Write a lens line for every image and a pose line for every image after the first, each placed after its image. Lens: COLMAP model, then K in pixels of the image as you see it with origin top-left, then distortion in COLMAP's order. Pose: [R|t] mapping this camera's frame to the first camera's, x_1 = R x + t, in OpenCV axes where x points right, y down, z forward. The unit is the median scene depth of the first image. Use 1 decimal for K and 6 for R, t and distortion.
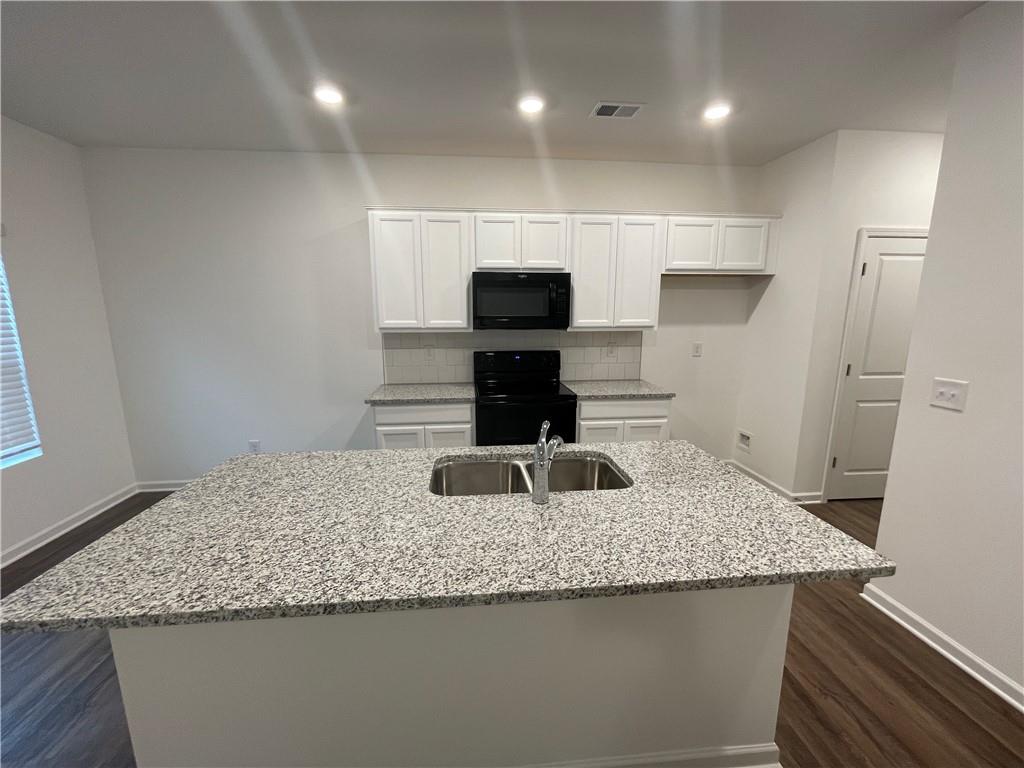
lens RADIAL K [[412.1, 0, 503.7], [0, 412.1, 385.7], [0, 0, 1]] dist [0.001306, -0.000058]
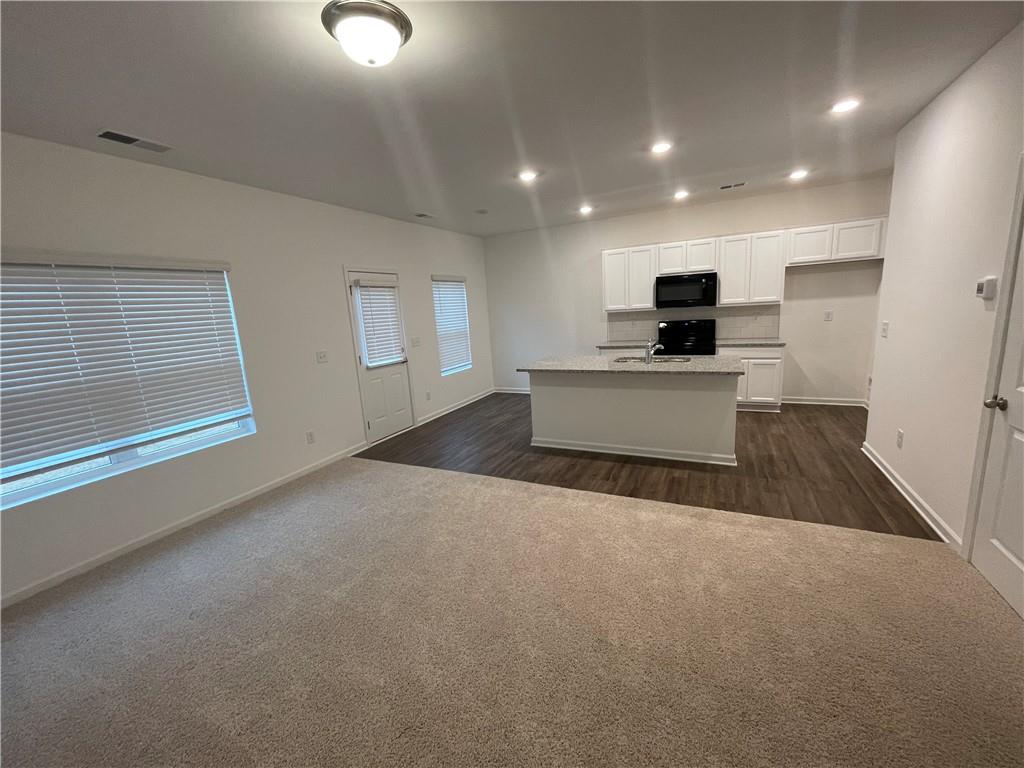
lens RADIAL K [[408.1, 0, 506.9], [0, 408.1, 384.3], [0, 0, 1]] dist [-0.004727, -0.000360]
pose [[0.847393, 0.048107, -0.528782, 0.328697], [-0.031547, 0.998689, 0.040303, 0.140936], [0.530028, -0.017471, 0.847800, -0.855557]]
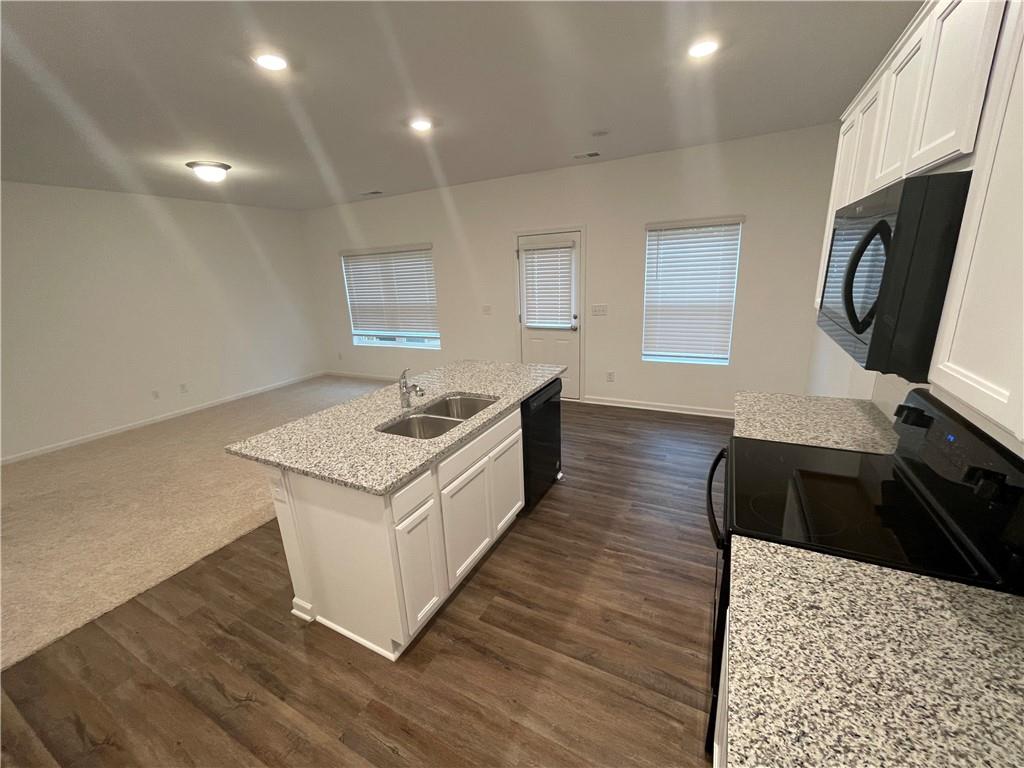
lens RADIAL K [[412.1, 0, 504.4], [0, 412.1, 388.3], [0, 0, 1]] dist [0.001306, -0.000058]
pose [[-0.541950, 0.257854, -0.799876, 0.528110], [-0.097111, 0.926178, 0.364367, -0.204418], [0.834781, 0.275145, -0.476902, 0.907123]]
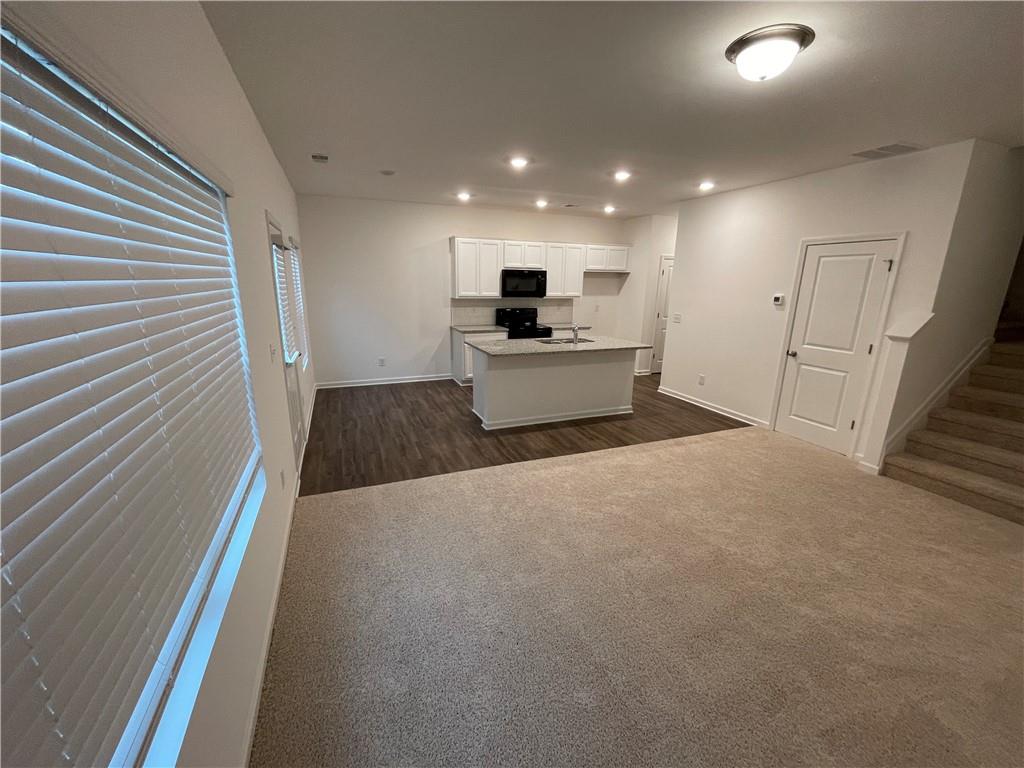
lens RADIAL K [[412.1, 0, 493.6], [0, 412.1, 386.0], [0, 0, 1]] dist [0.001306, -0.000058]
pose [[0.964164, -0.051110, 0.260337, -0.668114], [0.031378, 0.996349, 0.079394, 0.139195], [-0.263445, -0.068380, 0.962248, -0.994747]]
